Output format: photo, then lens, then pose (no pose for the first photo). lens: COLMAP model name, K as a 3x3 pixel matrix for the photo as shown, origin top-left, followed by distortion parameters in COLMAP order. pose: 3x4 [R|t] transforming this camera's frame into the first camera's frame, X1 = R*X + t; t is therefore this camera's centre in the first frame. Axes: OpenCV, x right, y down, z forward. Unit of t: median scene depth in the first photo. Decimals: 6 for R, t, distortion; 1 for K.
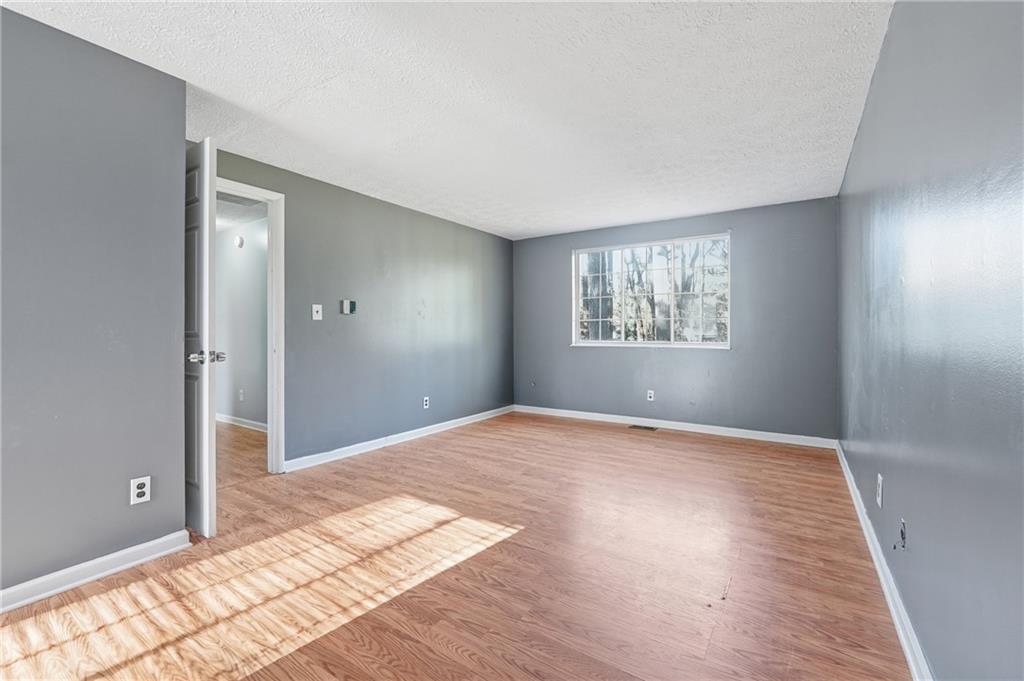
lens RADIAL K [[431.7, 0, 513.5], [0, 431.7, 334.1], [0, 0, 1]] dist [-0.015726, 0.001815]
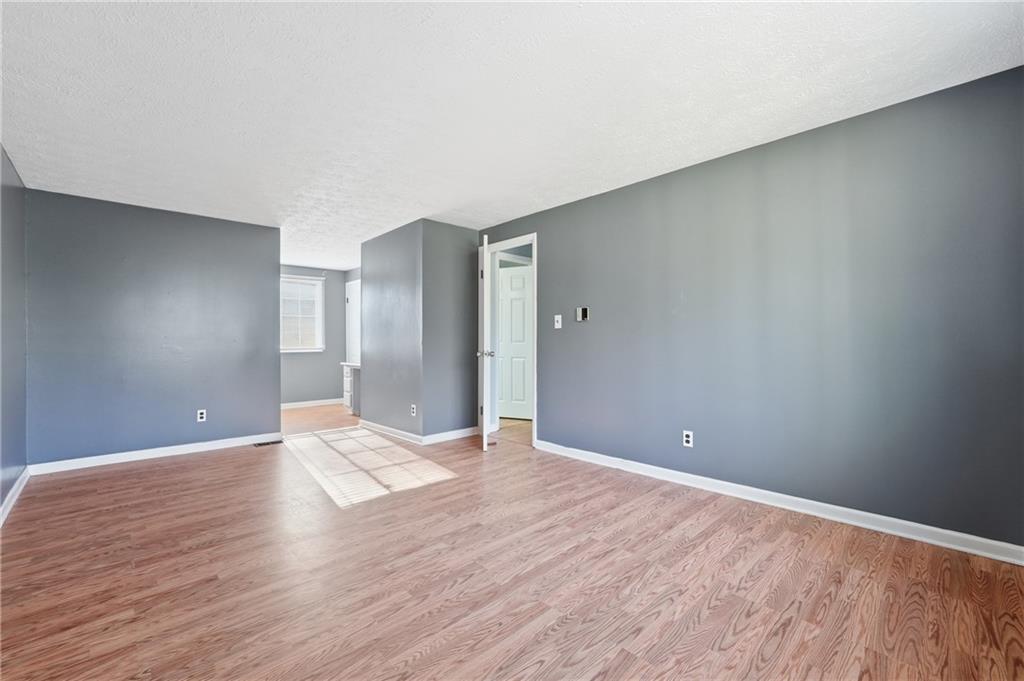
lens RADIAL K [[431.7, 0, 513.2], [0, 431.7, 341.2], [0, 0, 1]] dist [-0.015726, 0.001815]
pose [[-0.223744, 0.002305, -0.974645, 0.724914], [0.001925, 0.999996, 0.001923, -0.000831], [0.974646, -0.001446, -0.223747, 1.187242]]
